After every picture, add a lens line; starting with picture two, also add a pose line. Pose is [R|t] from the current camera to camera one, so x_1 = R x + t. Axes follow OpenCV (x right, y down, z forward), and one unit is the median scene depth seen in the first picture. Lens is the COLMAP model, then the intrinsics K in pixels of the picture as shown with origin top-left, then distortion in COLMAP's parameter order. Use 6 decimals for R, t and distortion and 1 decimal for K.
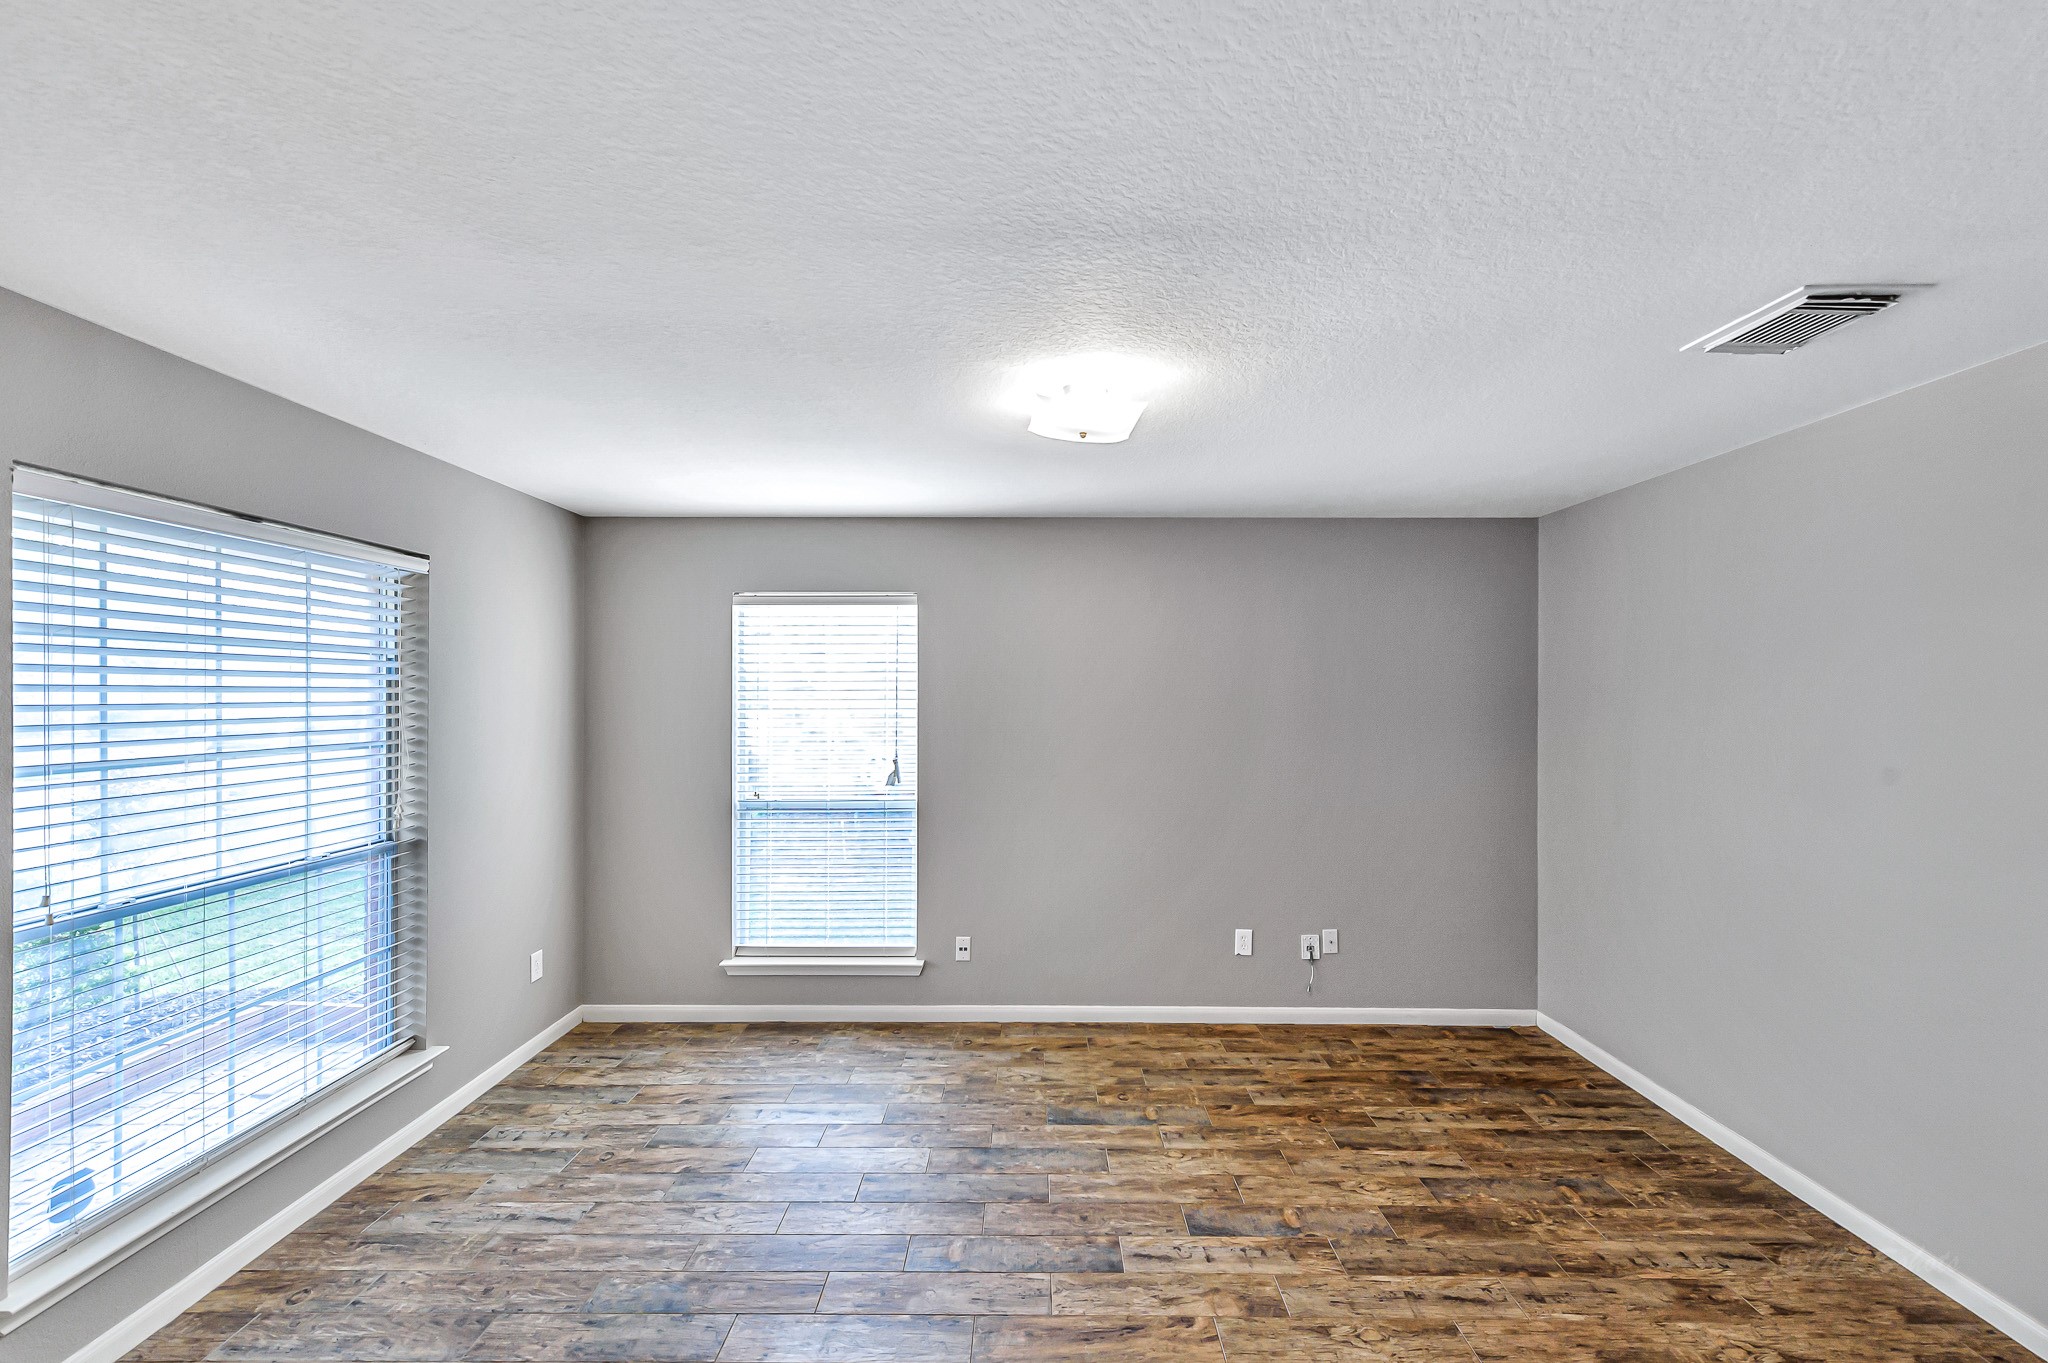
lens RADIAL K [[819.7, 0, 1070.4], [0, 819.7, 687.6], [0, 0, 1]] dist [0.017054, -0.004412]
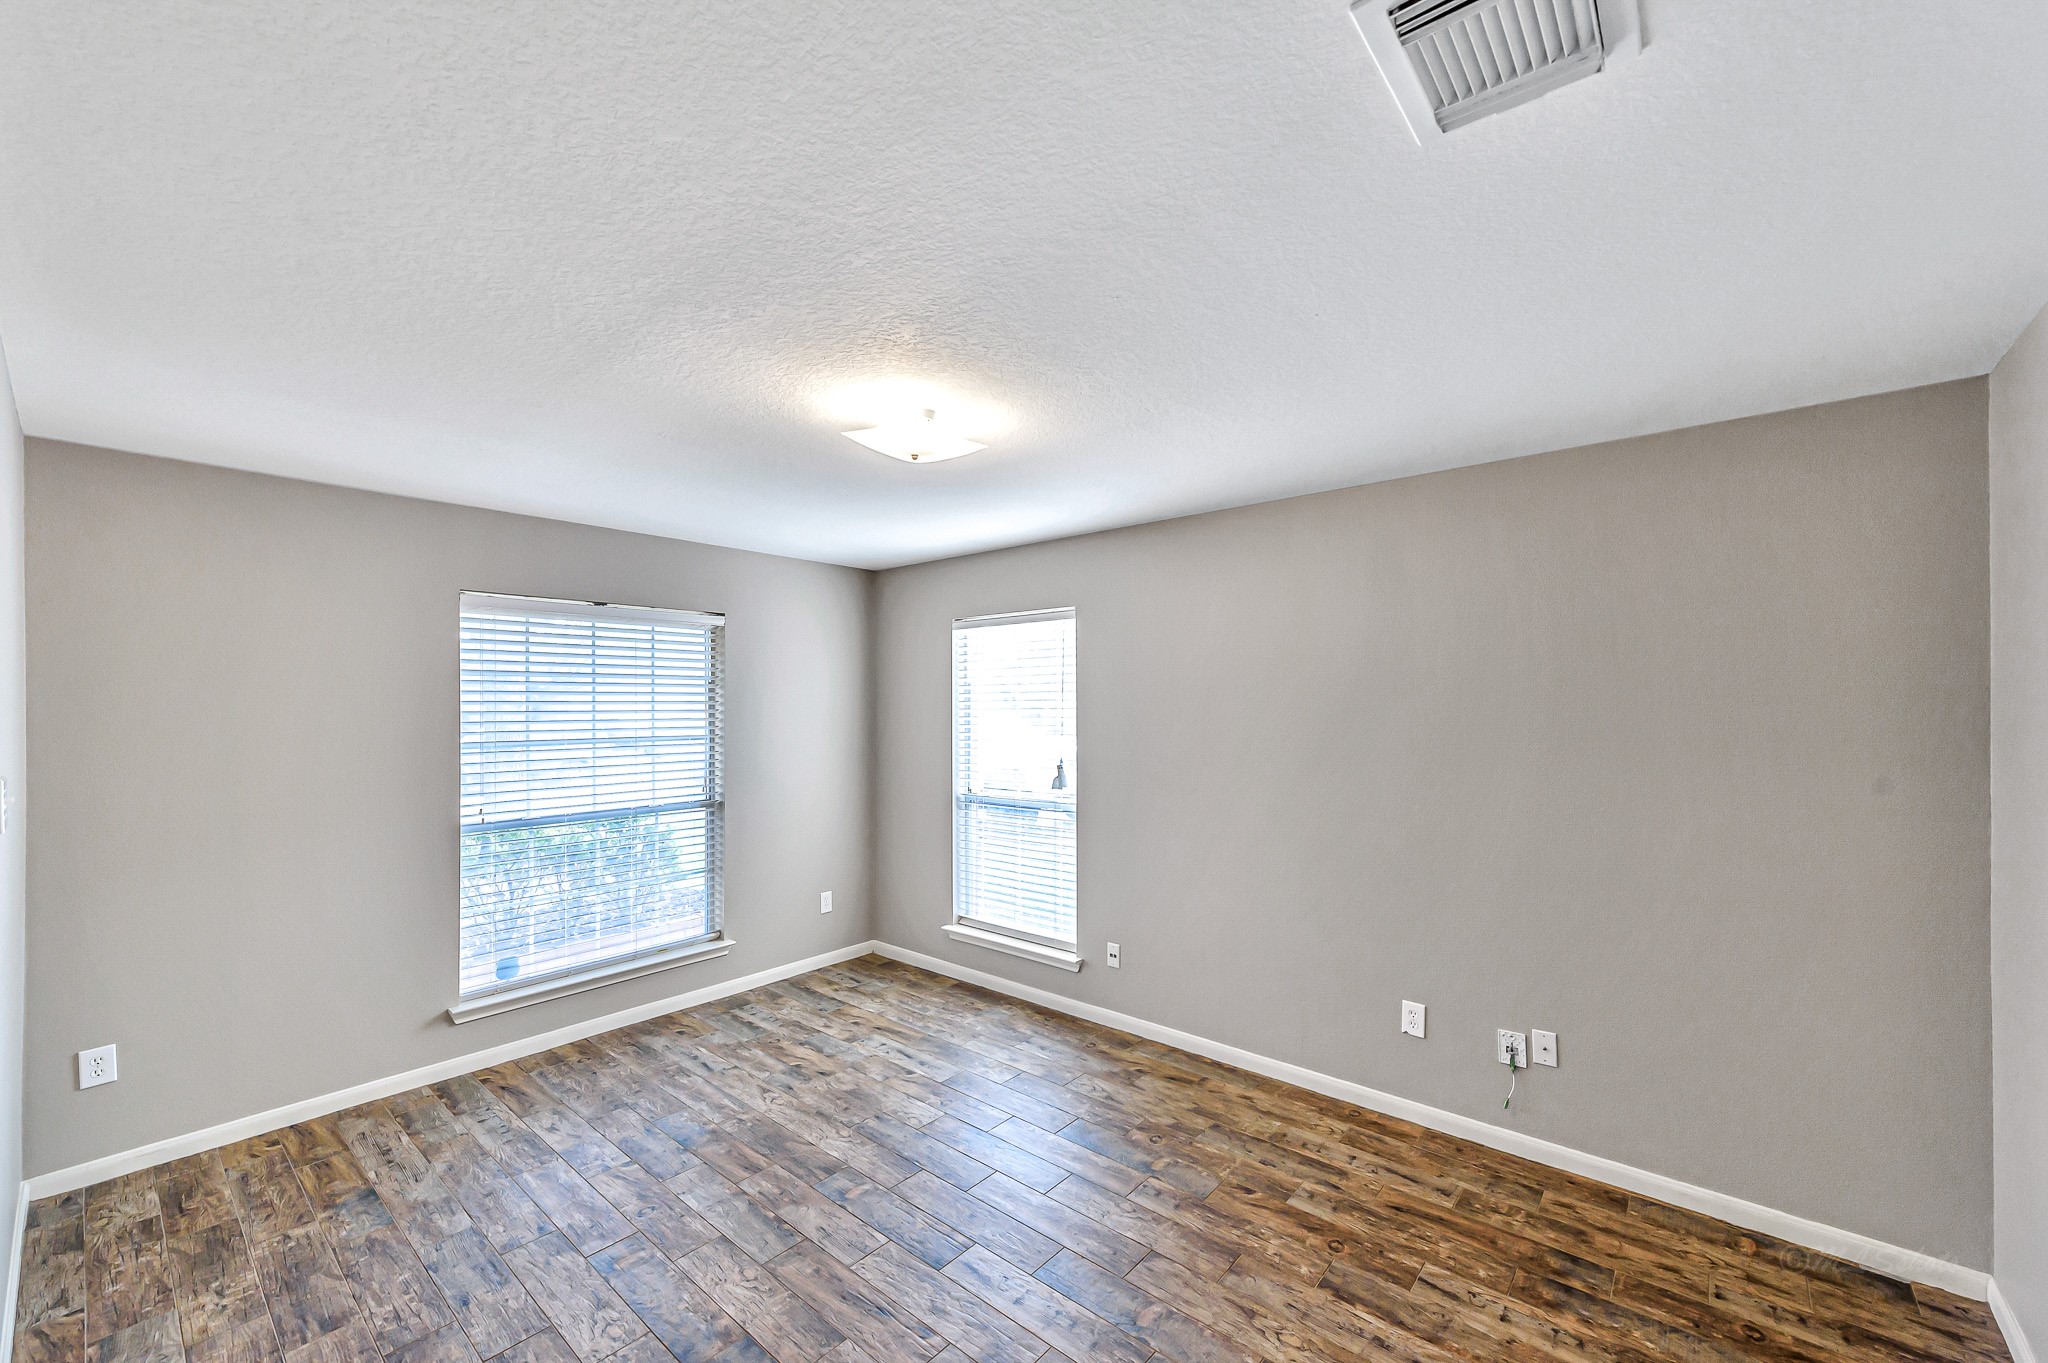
lens RADIAL K [[819.7, 0, 1025.5], [0, 819.7, 692.7], [0, 0, 1]] dist [0.017054, -0.004412]
pose [[0.756573, -0.012538, -0.653790, 0.515549], [0.009412, 0.999921, -0.008284, 0.002456], [0.653842, 0.000114, 0.756631, 0.187140]]
